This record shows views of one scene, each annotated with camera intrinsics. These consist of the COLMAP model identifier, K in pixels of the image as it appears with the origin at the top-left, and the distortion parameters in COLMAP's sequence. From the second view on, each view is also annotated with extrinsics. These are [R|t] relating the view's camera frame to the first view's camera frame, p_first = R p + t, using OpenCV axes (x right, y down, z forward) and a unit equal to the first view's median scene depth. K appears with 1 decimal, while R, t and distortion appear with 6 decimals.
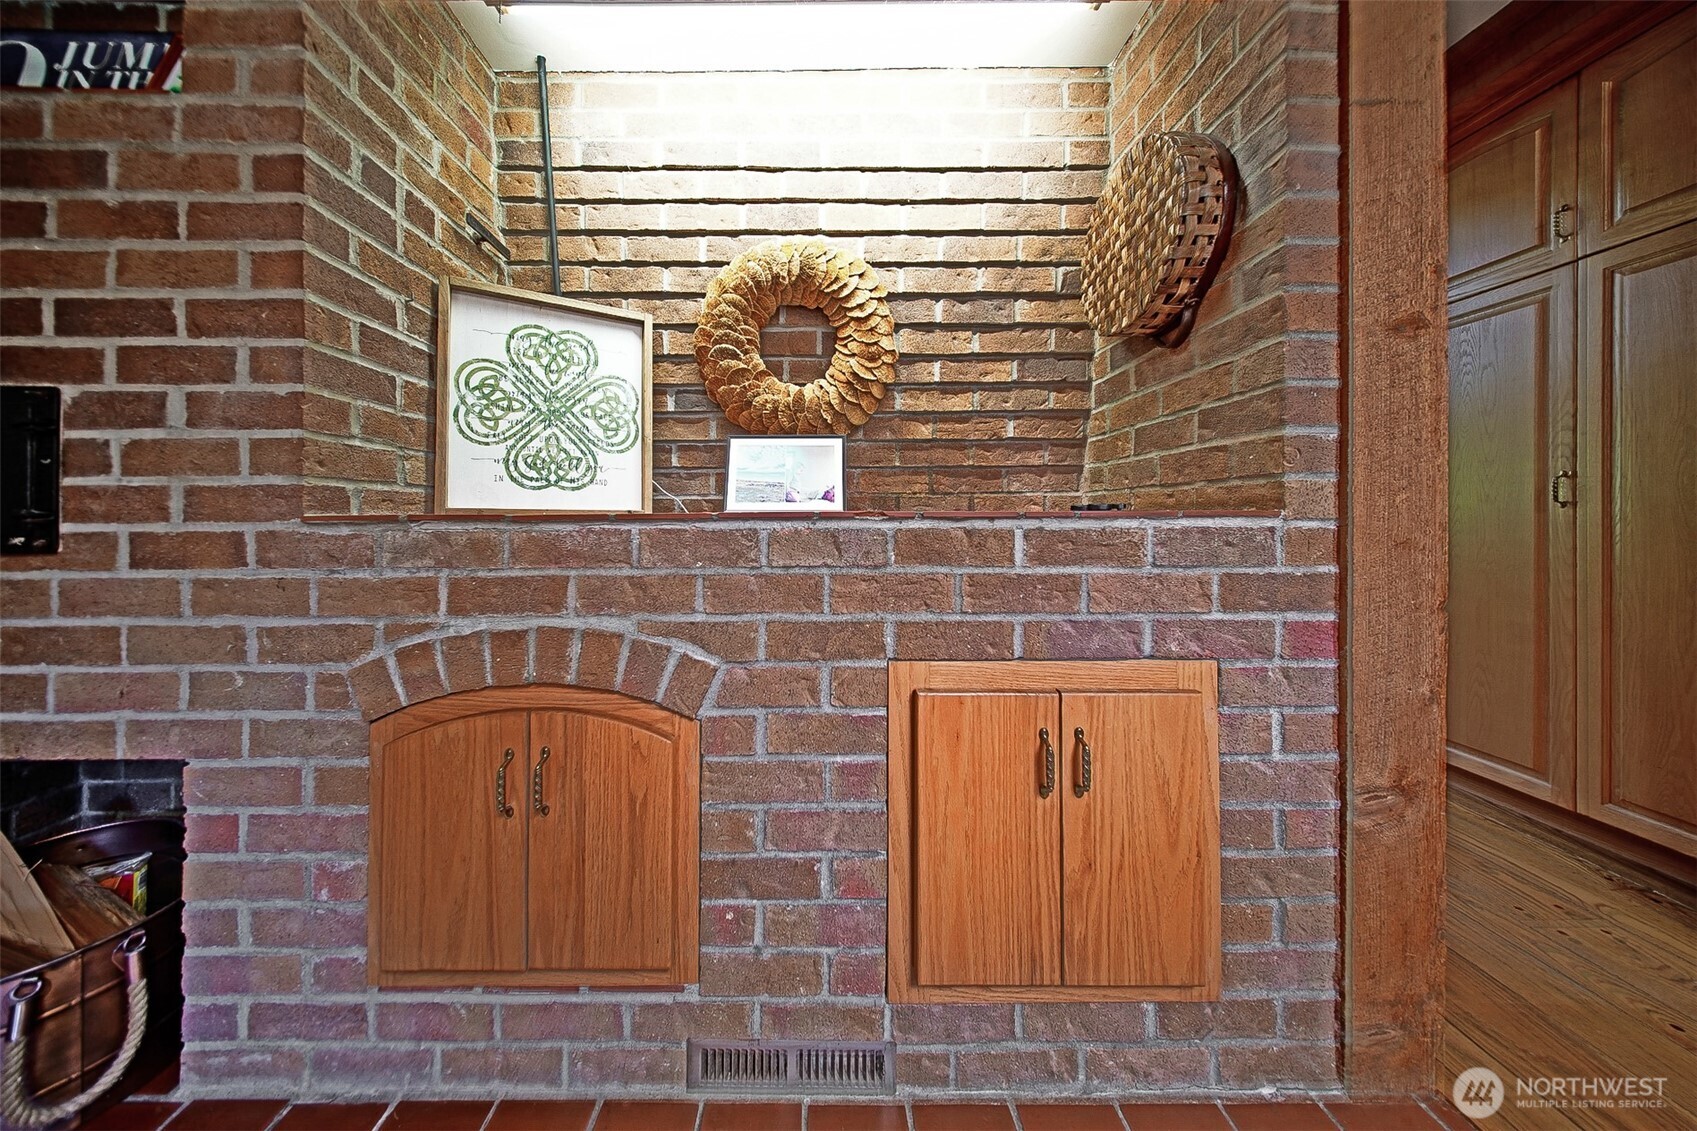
lens RADIAL K [[518.5, 0, 846.4], [0, 518.5, 538.8], [0, 0, 1]] dist [0.007705, -0.004793]
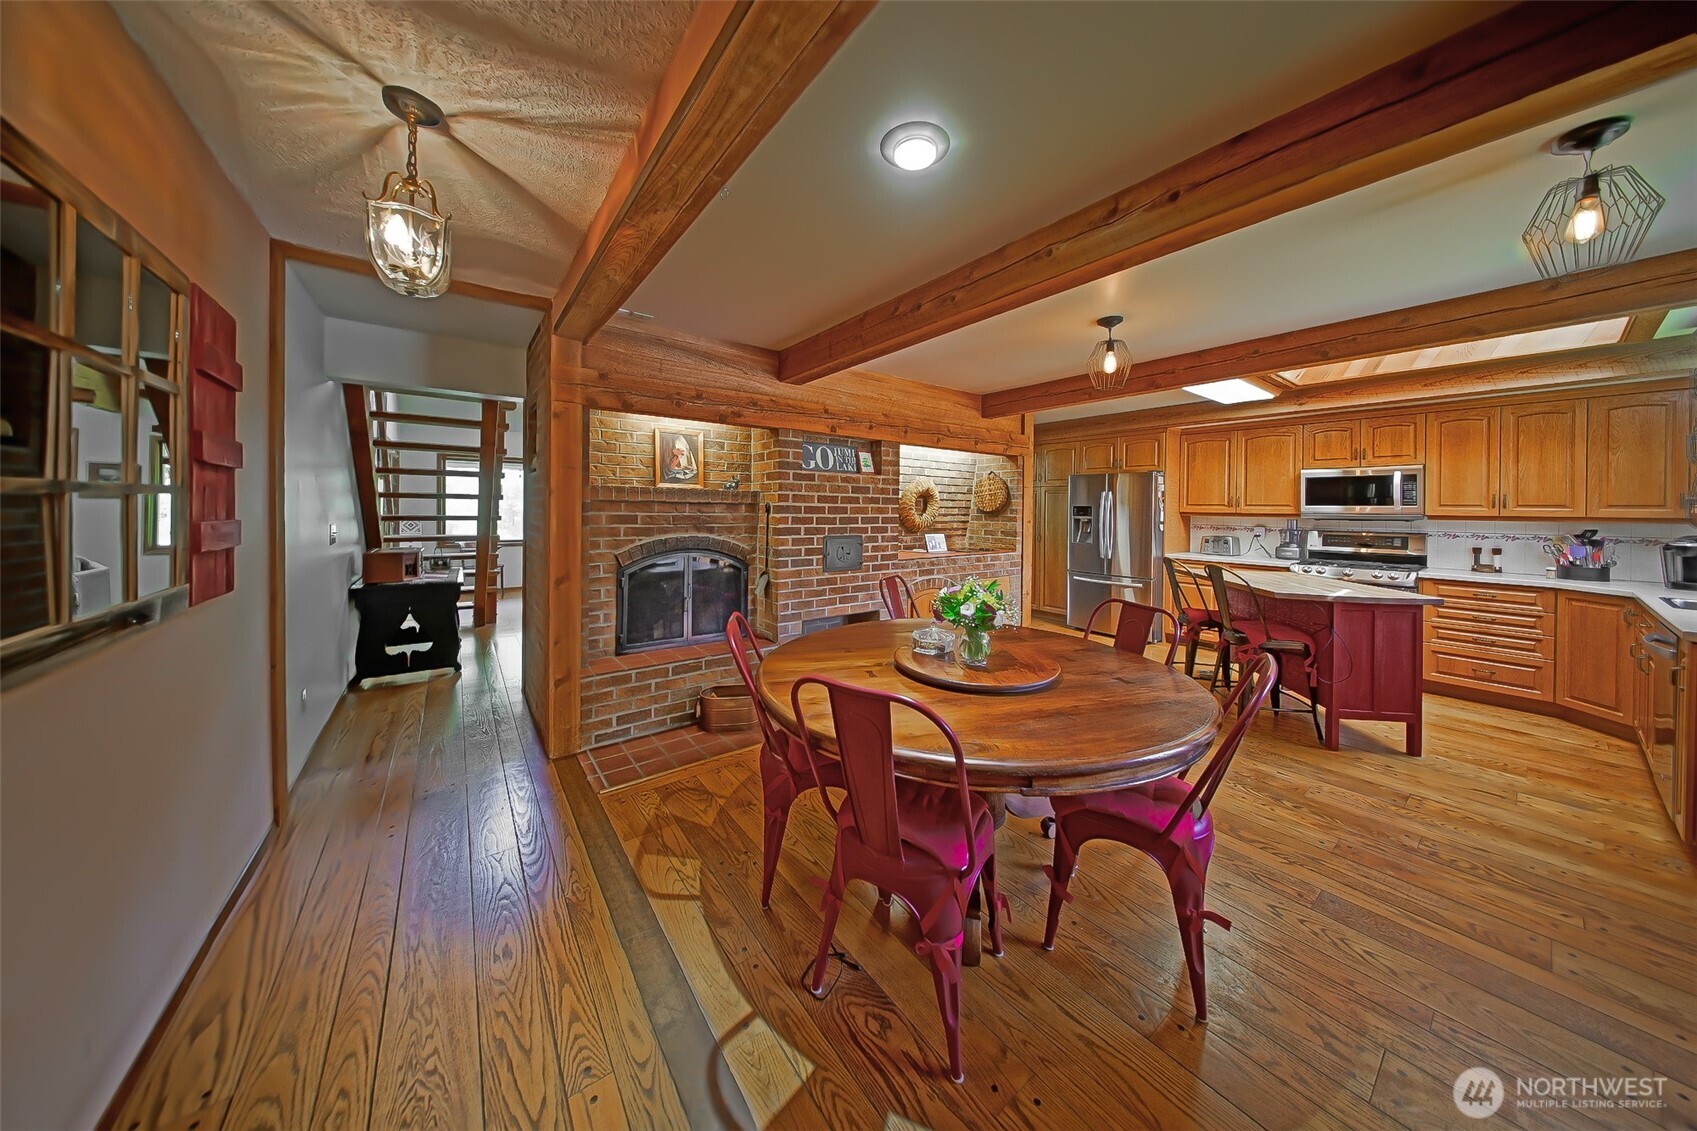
lens RADIAL K [[518.5, 0, 846.4], [0, 518.5, 538.8], [0, 0, 1]] dist [0.007705, -0.004793]
pose [[0.805848, -0.023264, 0.591666, -4.004521], [-0.000208, 0.999217, 0.039572, -0.399193], [-0.592123, -0.032012, 0.805212, -2.505179]]
